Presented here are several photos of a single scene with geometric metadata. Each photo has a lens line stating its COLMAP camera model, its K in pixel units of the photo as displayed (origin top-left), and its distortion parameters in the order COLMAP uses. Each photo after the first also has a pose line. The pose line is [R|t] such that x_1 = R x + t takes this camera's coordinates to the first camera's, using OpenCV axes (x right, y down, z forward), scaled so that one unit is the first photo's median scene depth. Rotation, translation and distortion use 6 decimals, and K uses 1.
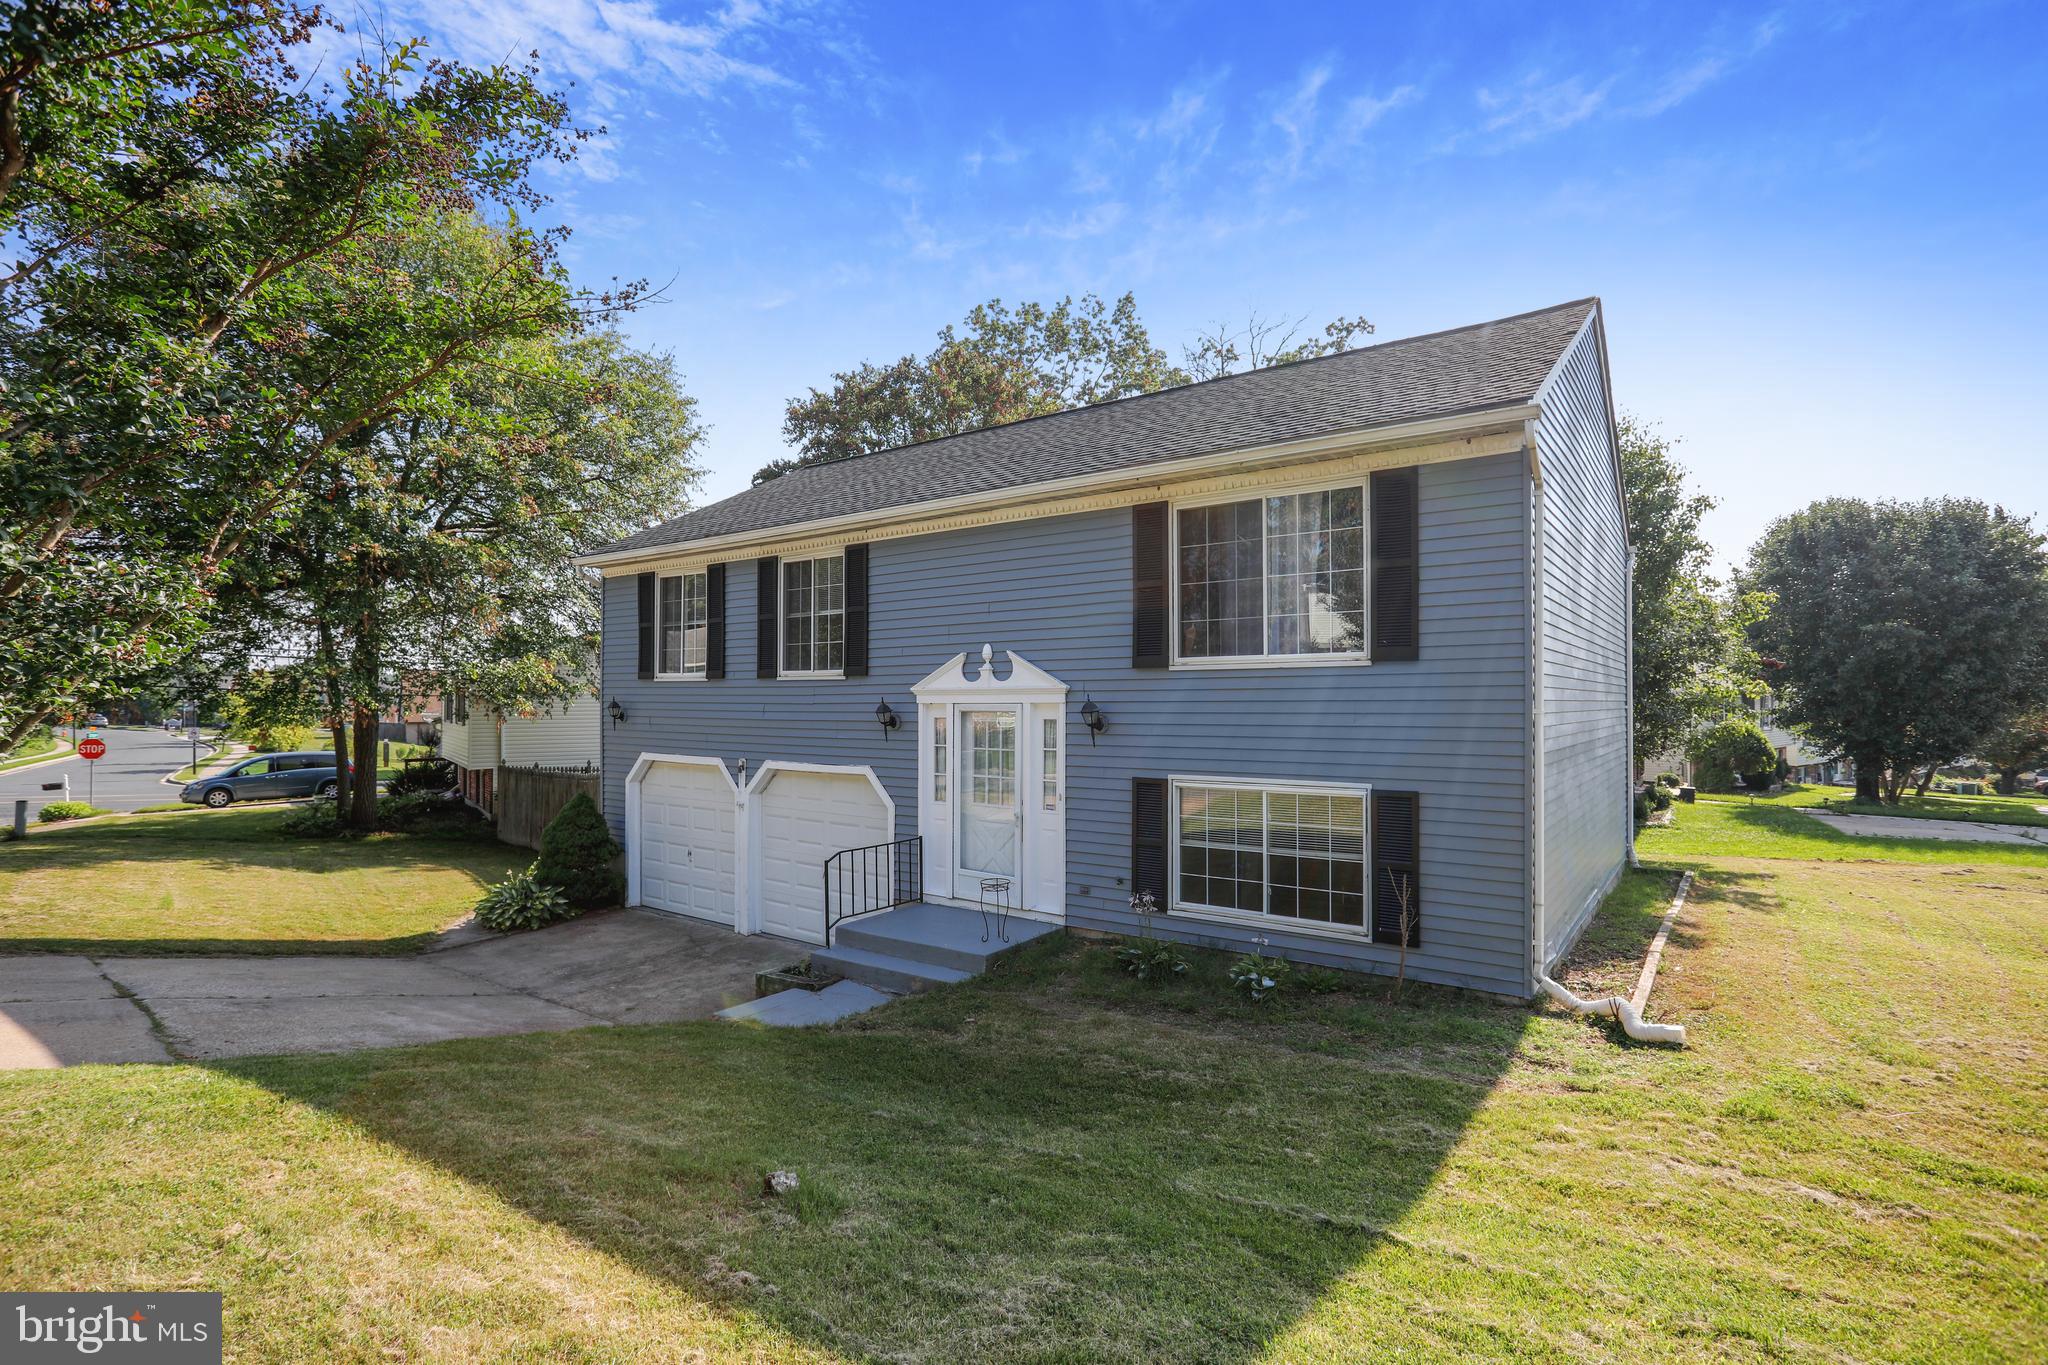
lens RADIAL K [[975.2, 0, 1029.3], [0, 975.2, 686.5], [0, 0, 1]] dist [-0.008485, 0.001007]
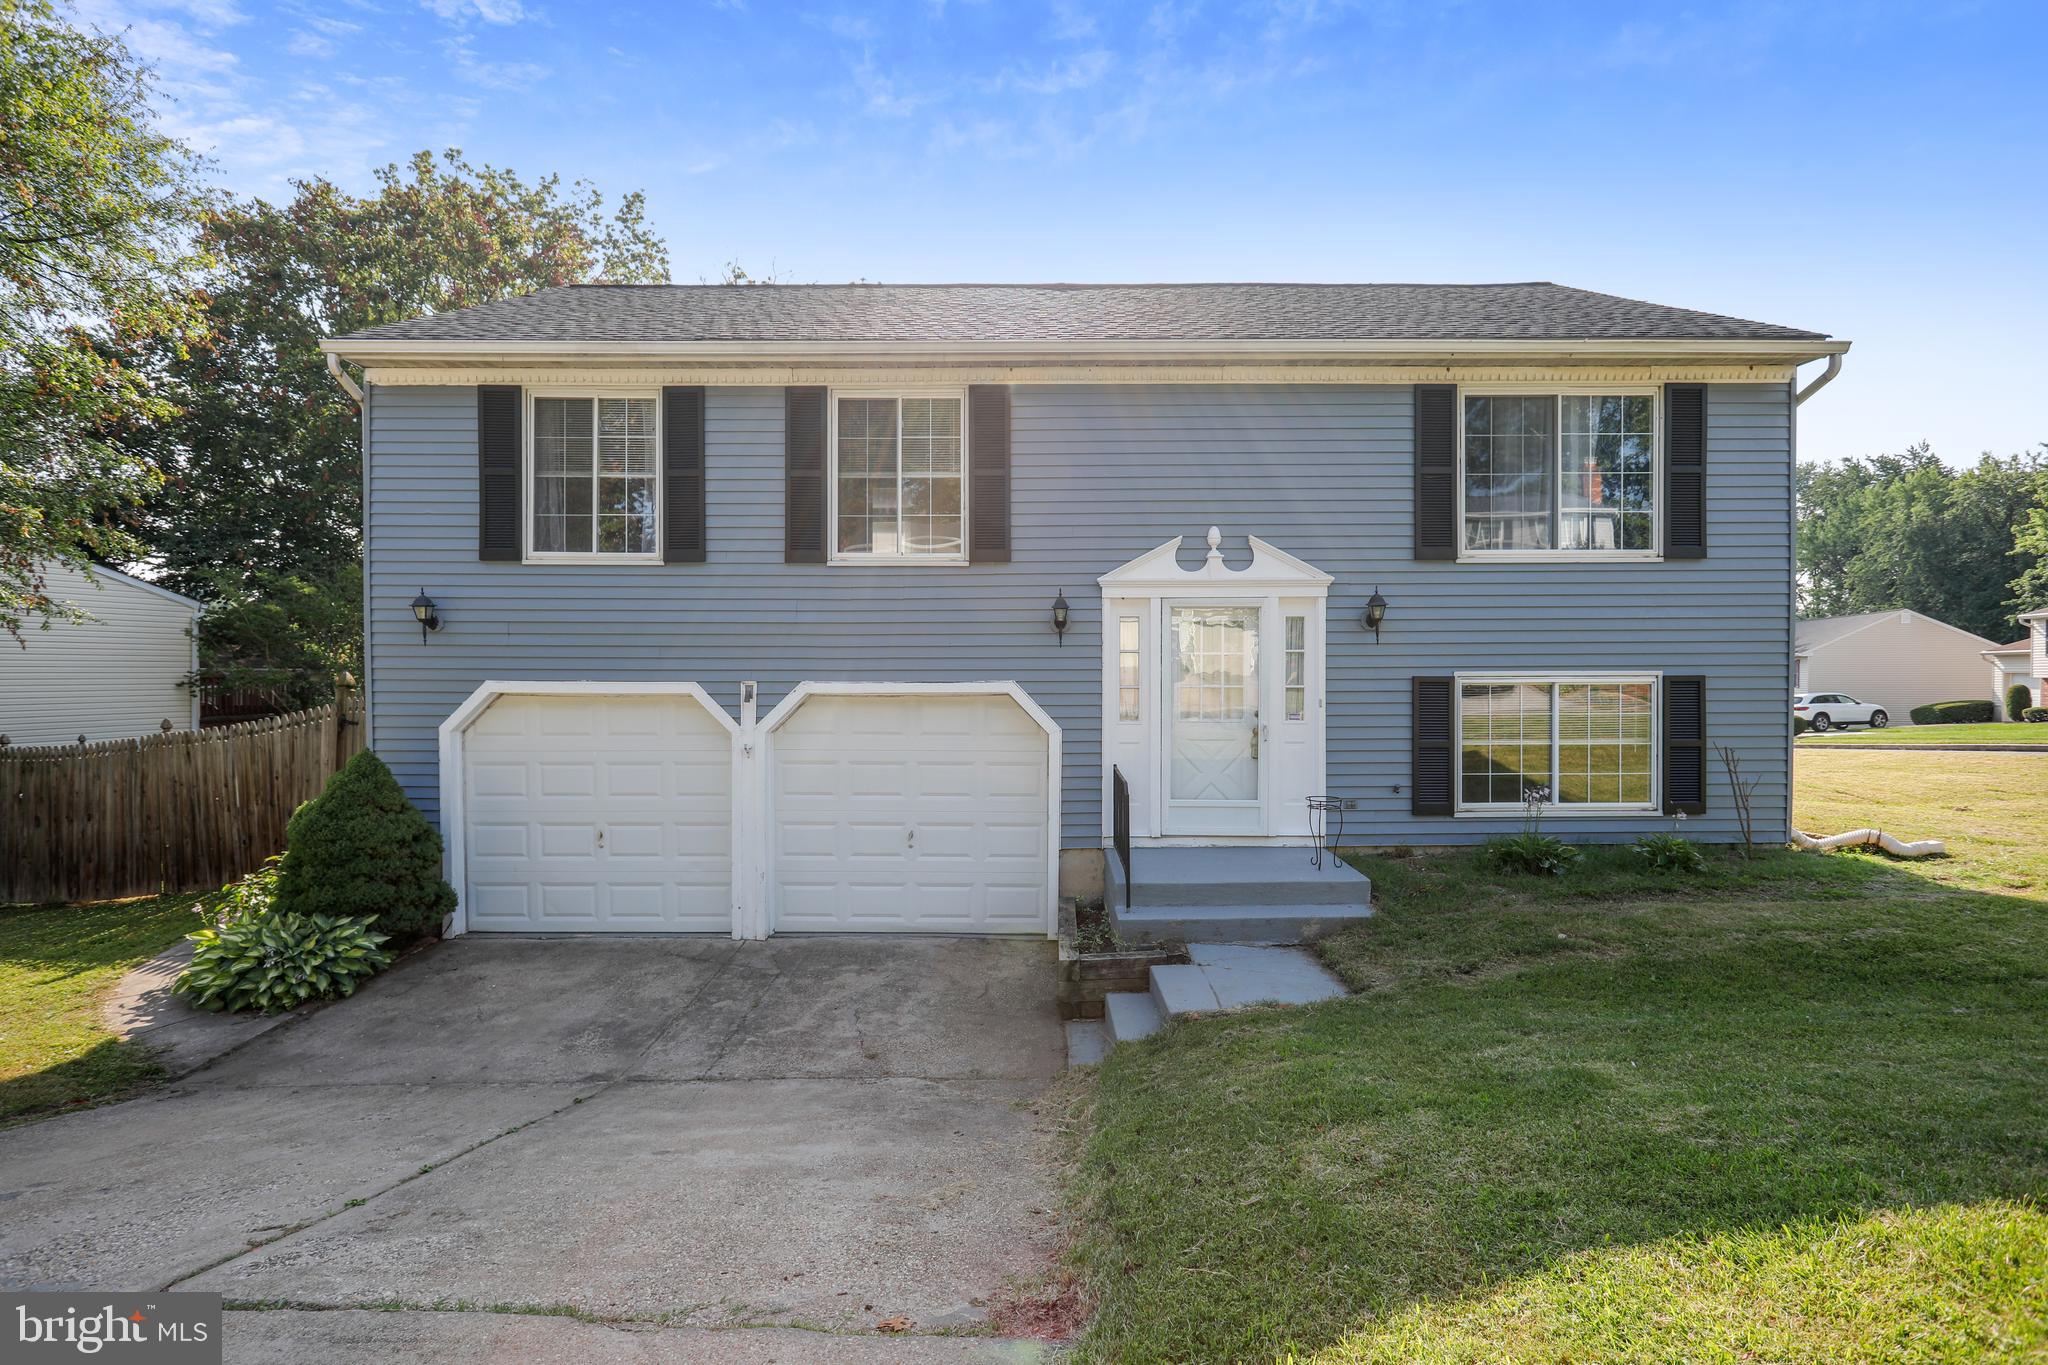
lens RADIAL K [[975.2, 0, 1025.7], [0, 975.2, 685.6], [0, 0, 1]] dist [-0.008485, 0.001007]
pose [[0.802762, -0.007804, 0.596248, -0.653909], [-0.006937, 0.999724, 0.022425, 0.072925], [-0.596259, -0.022138, 0.802487, 0.413076]]
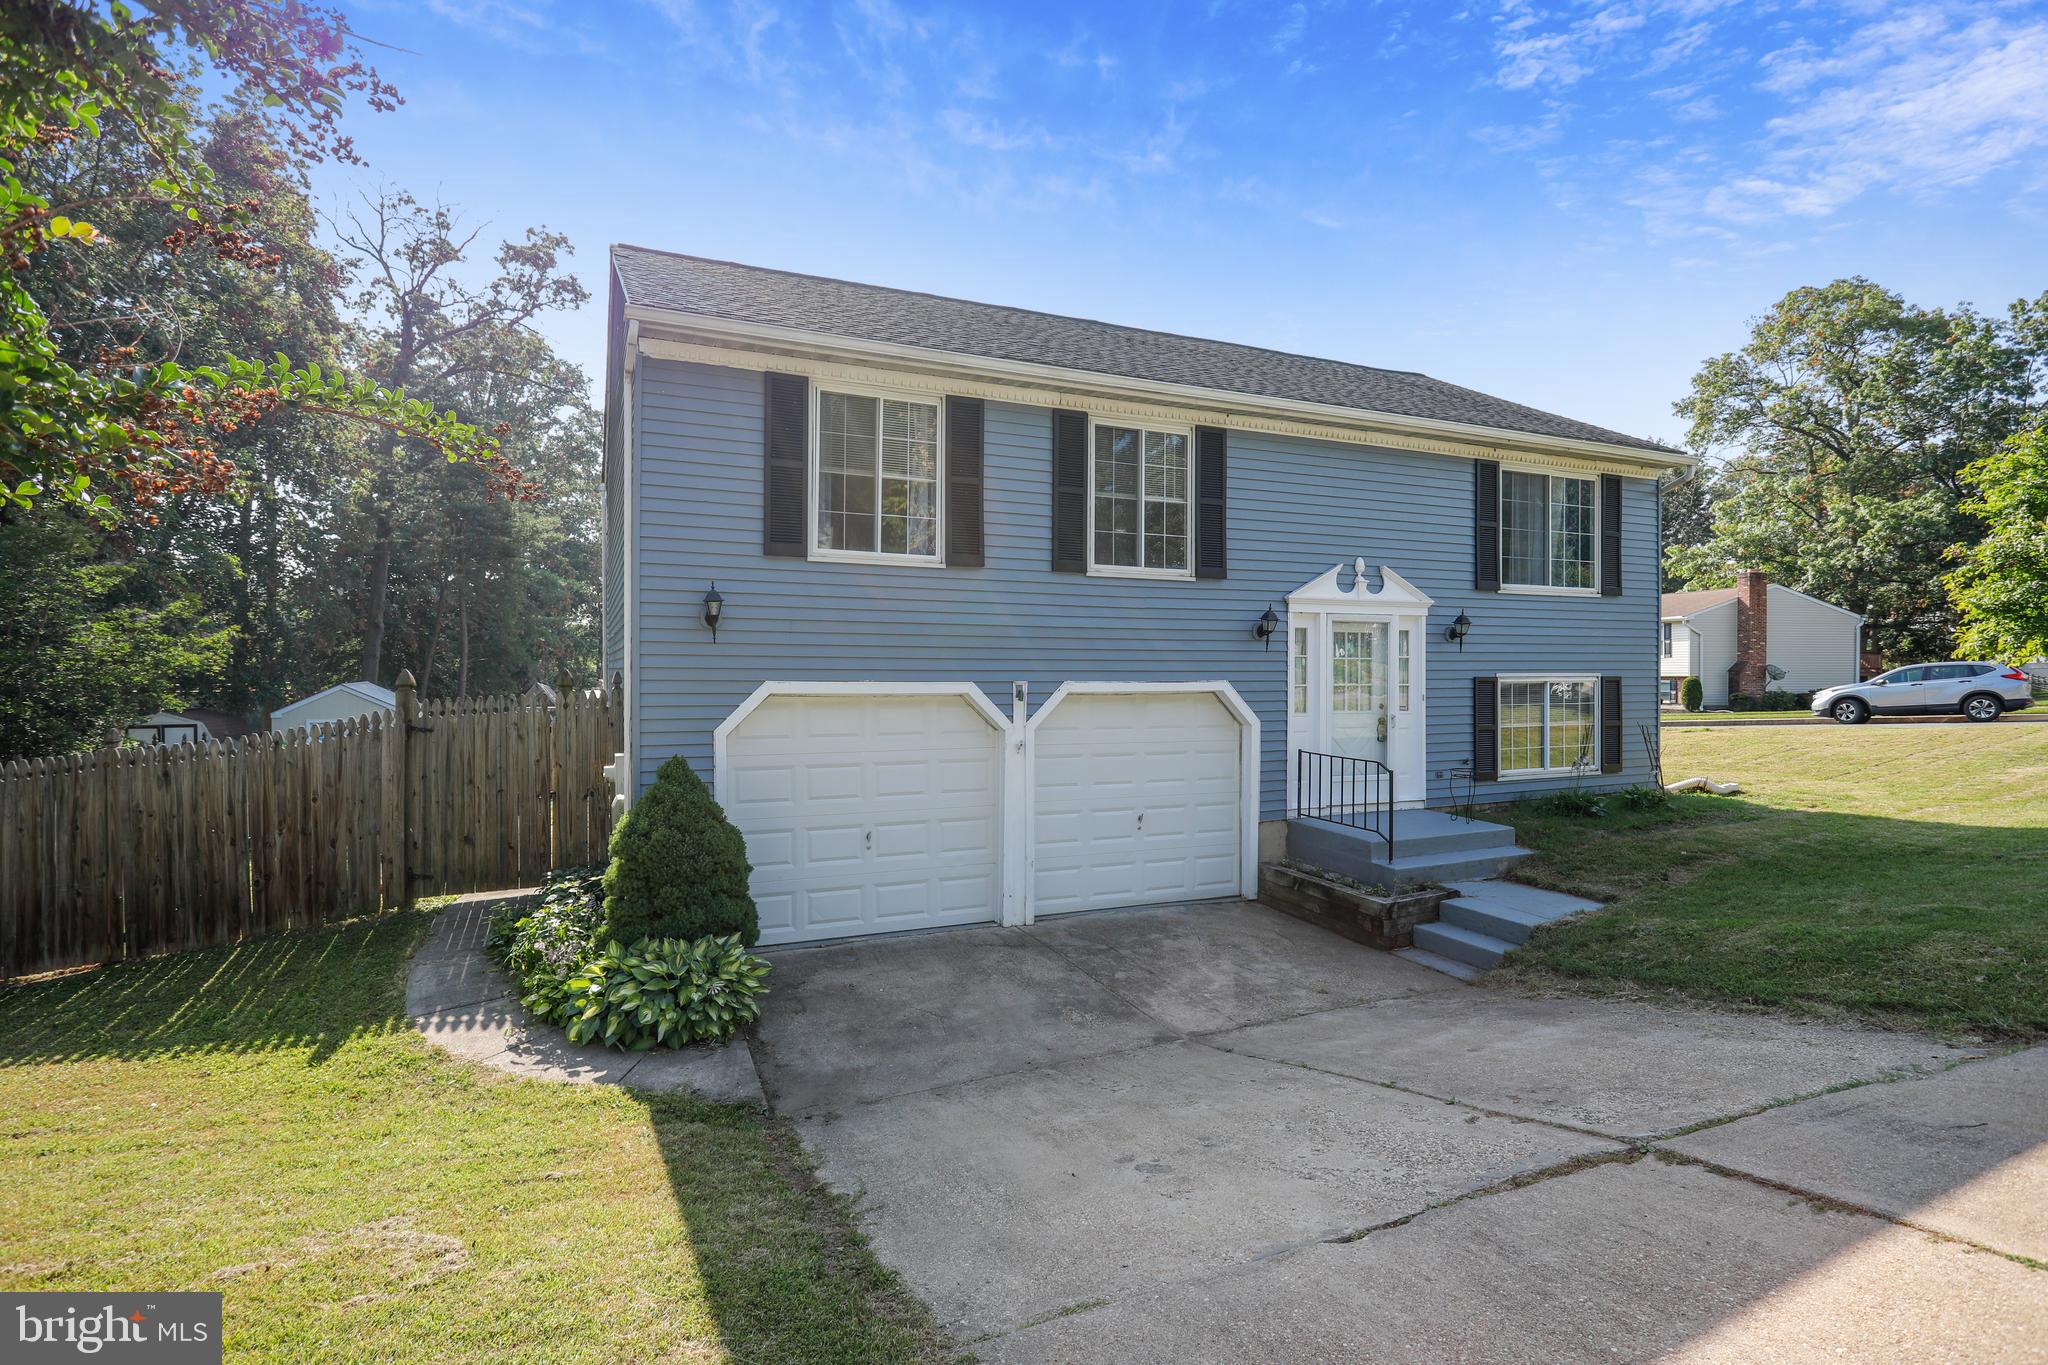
lens RADIAL K [[975.2, 0, 1021.6], [0, 975.2, 669.7], [0, 0, 1]] dist [-0.008485, 0.001007]
pose [[0.496973, 0.001222, 0.867765, -1.103255], [-0.014359, 0.999874, 0.006816, 0.073066], [-0.867647, -0.015847, 0.496928, 0.773572]]
